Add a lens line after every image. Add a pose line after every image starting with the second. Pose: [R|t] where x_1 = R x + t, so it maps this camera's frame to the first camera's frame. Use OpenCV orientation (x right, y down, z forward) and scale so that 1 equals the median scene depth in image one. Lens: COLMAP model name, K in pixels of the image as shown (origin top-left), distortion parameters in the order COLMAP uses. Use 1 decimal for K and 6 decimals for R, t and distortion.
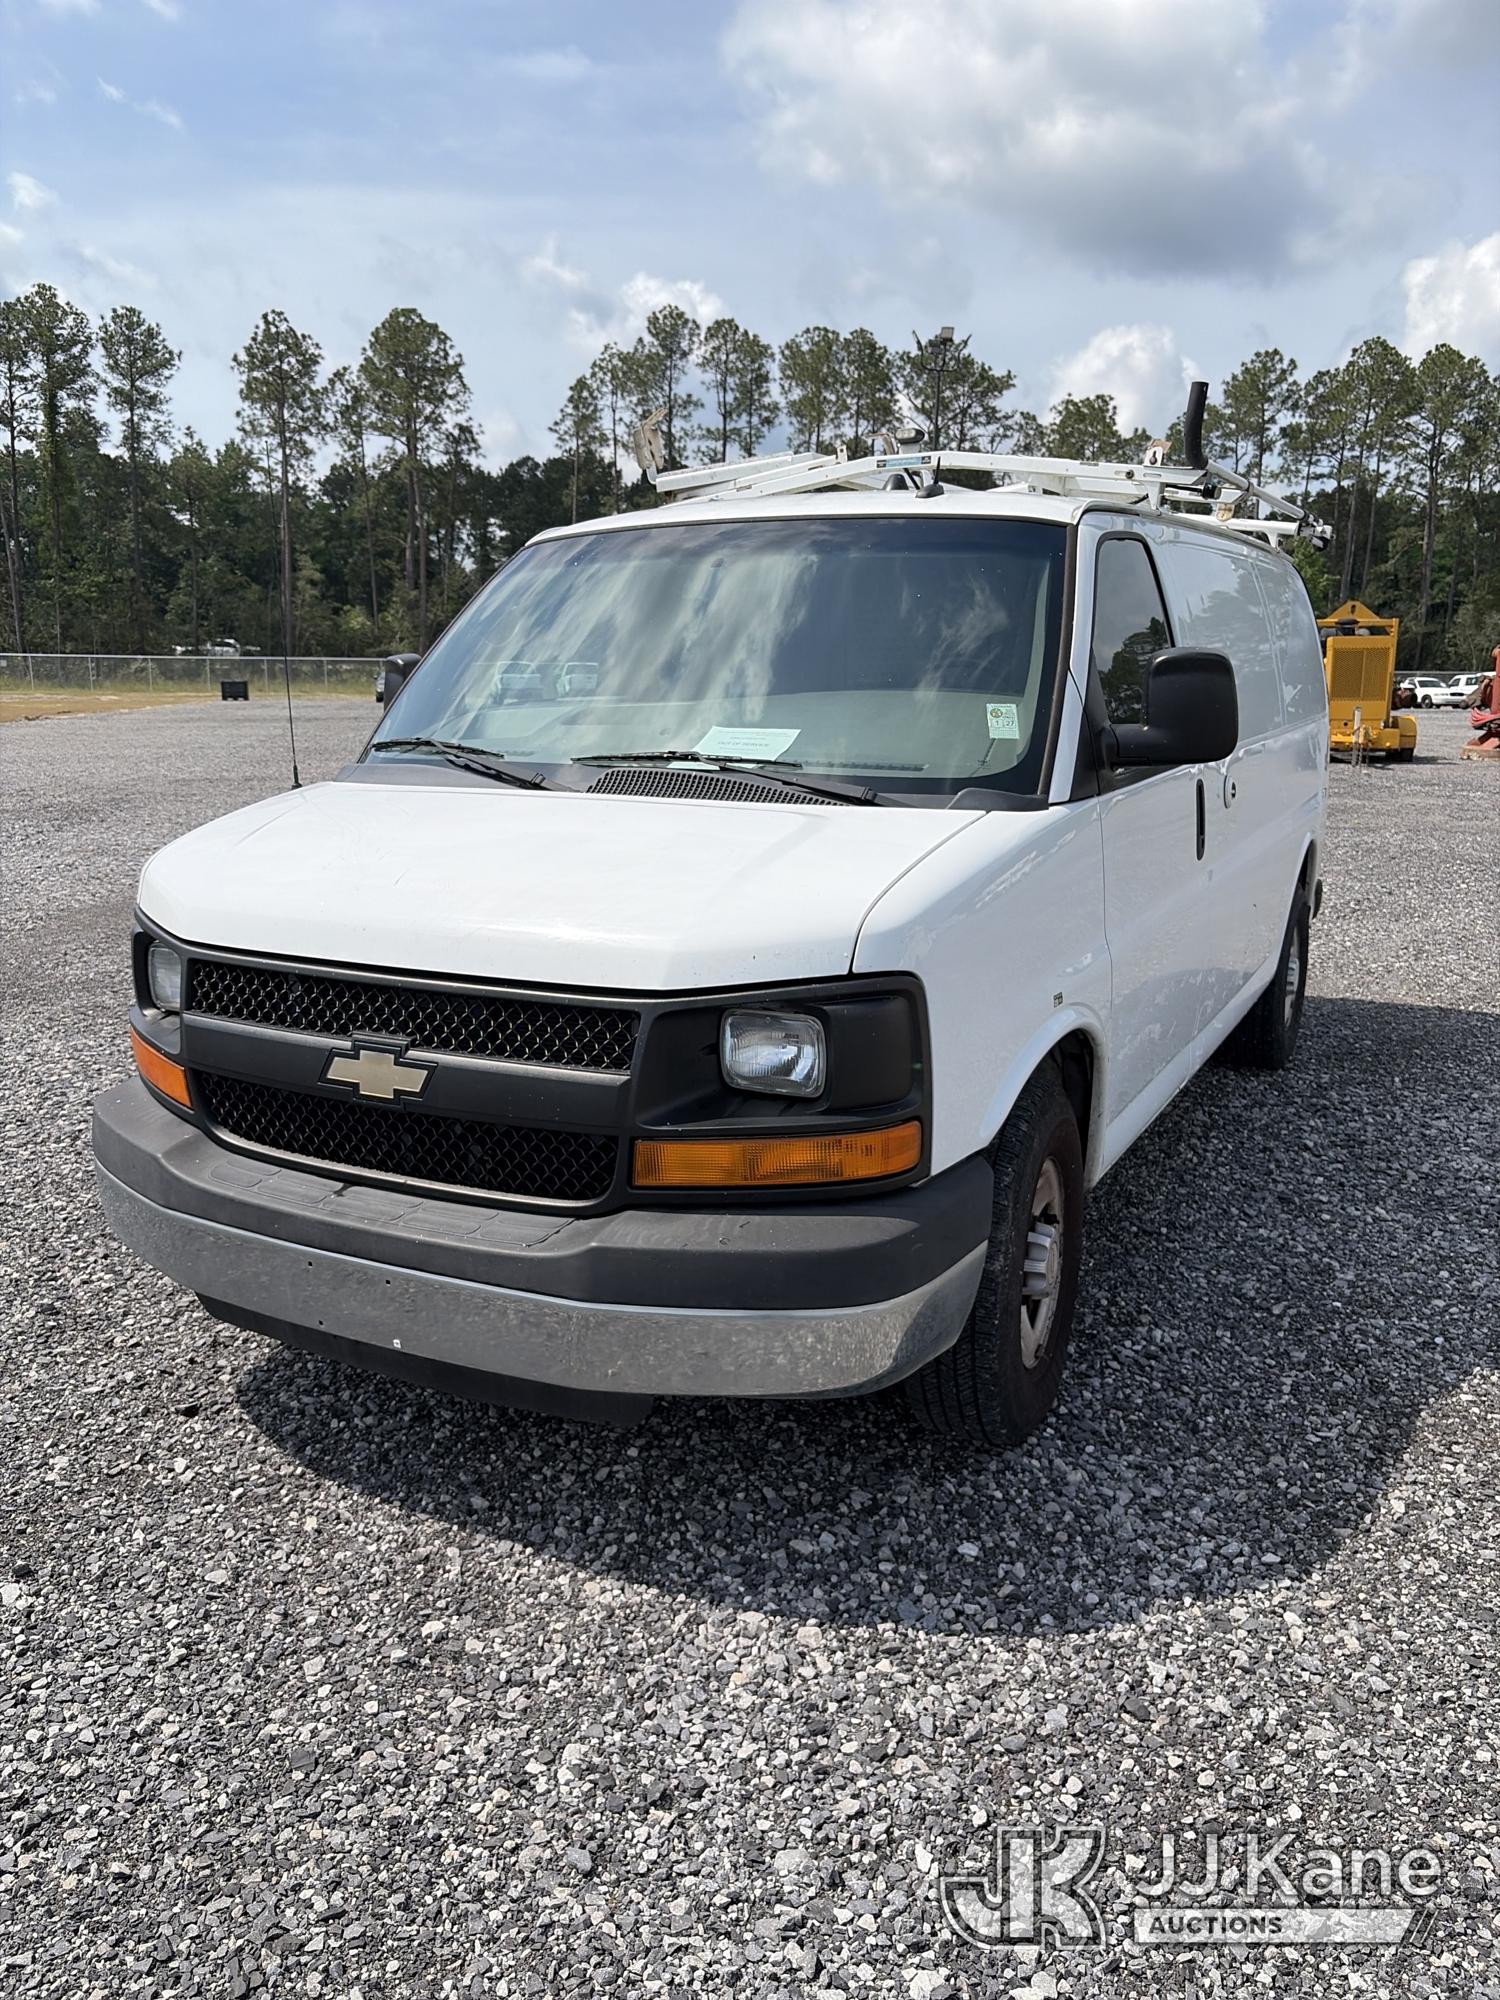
lens RADIAL K [[1576.1, 0, 755.0], [0, 1576.1, 1018.5], [0, 0, 1]] dist [0.022718, 0.001653]
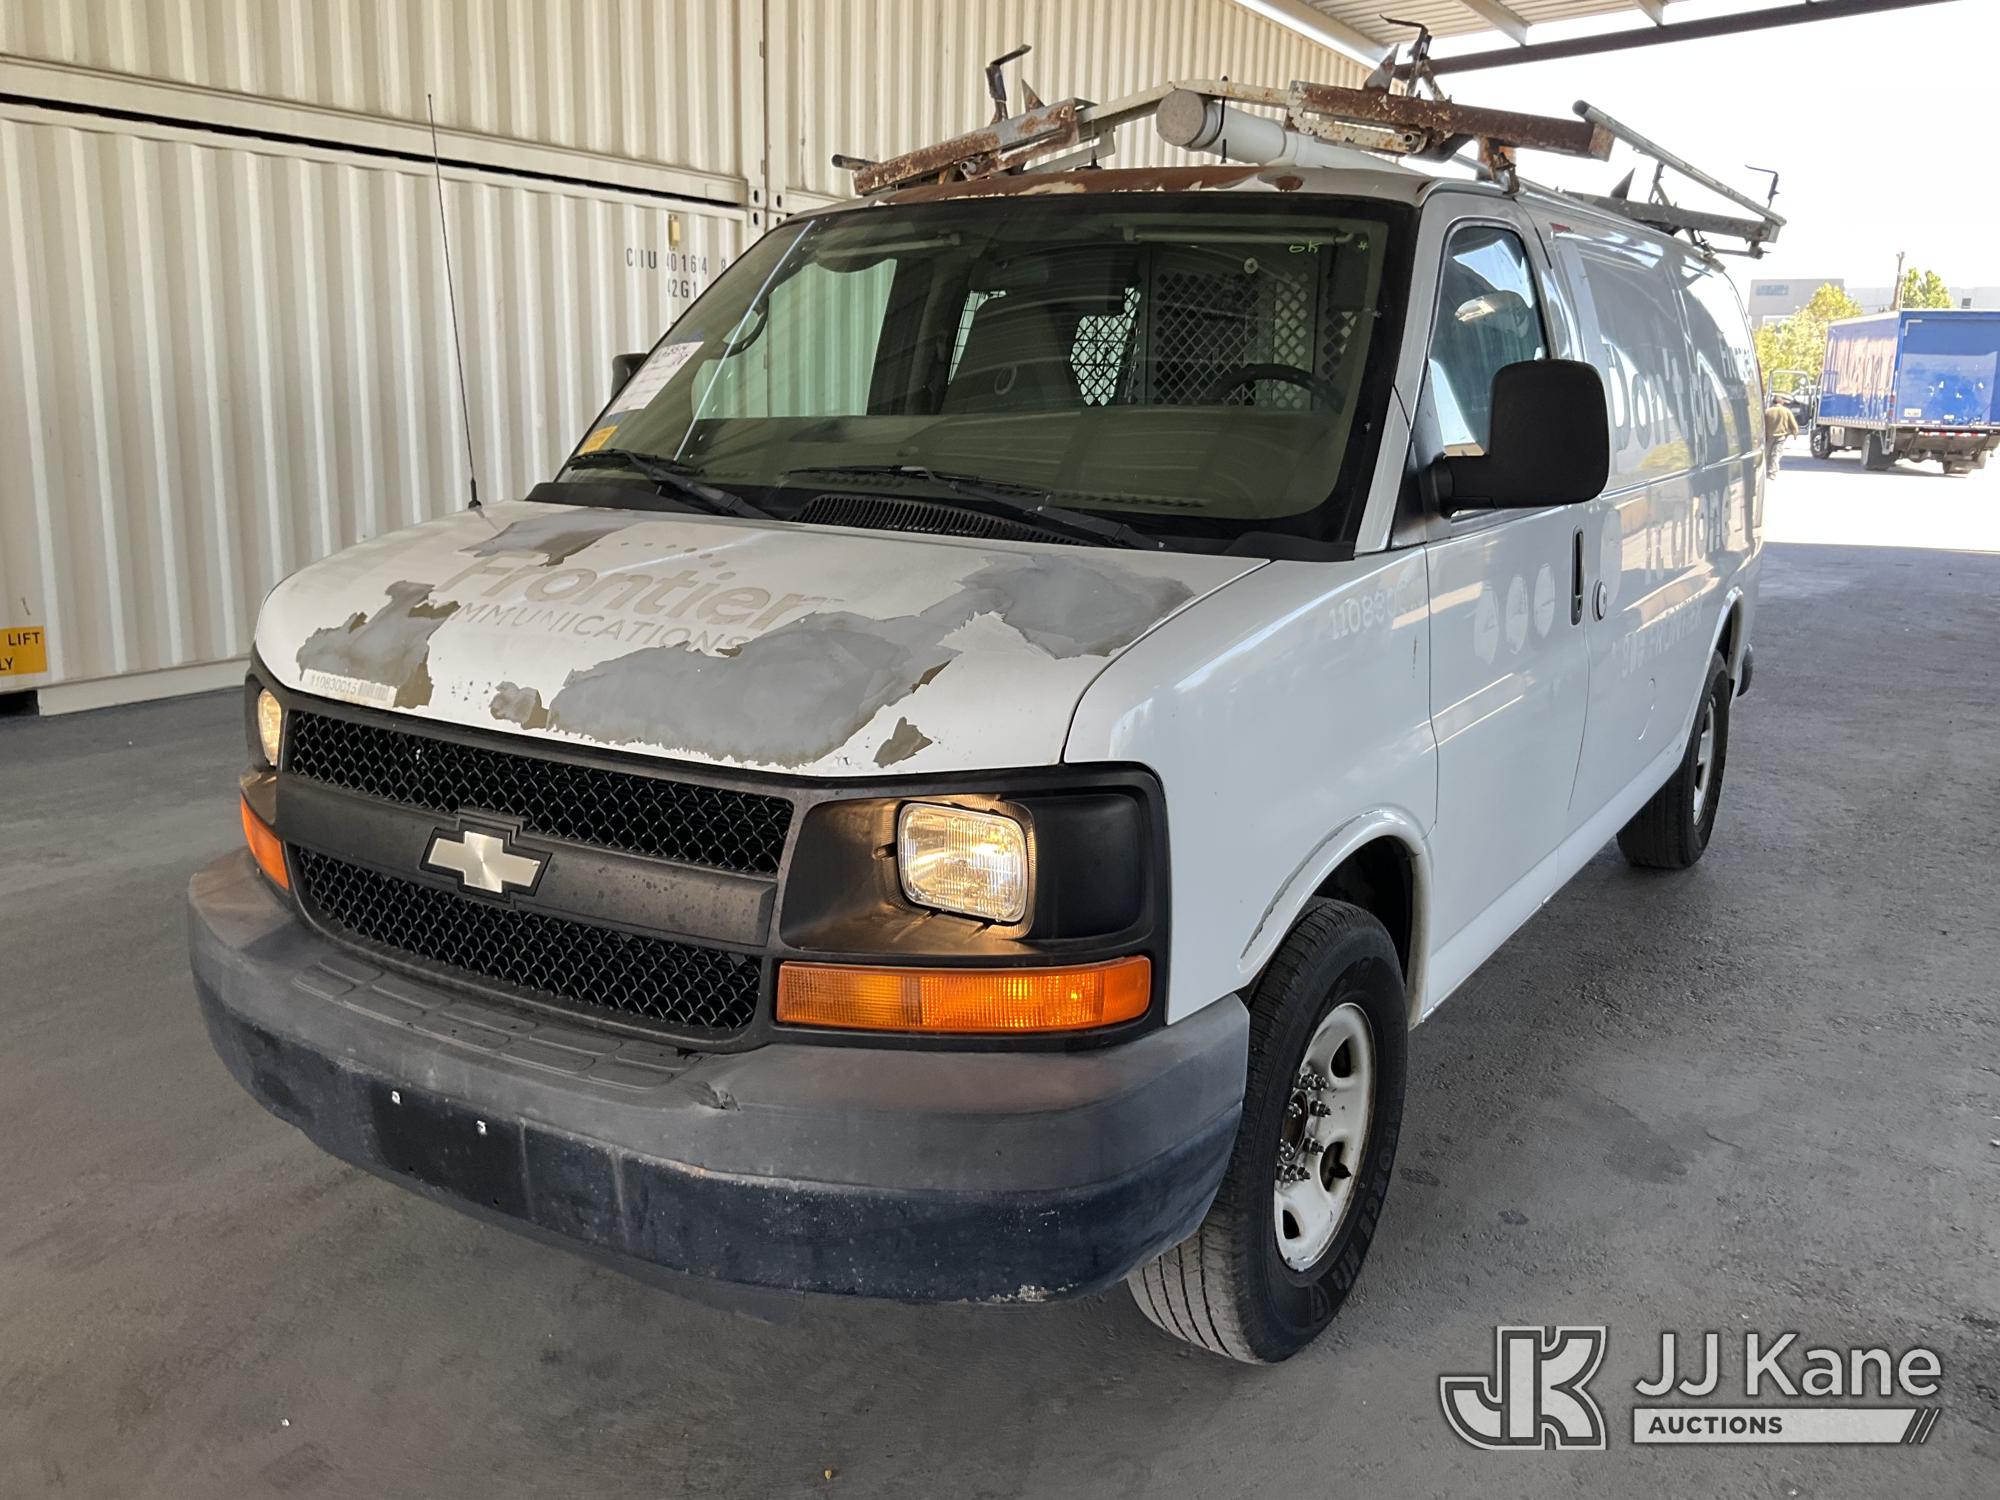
lens RADIAL K [[1711.9, 0, 979.2], [0, 1711.9, 764.1], [0, 0, 1]] dist [0.035190, -0.018815]
pose [[0.995576, 0.037736, -0.086049, 0.086625], [-0.038293, 0.999255, -0.004832, -0.020705], [0.085802, 0.008106, 0.996279, 0.147157]]
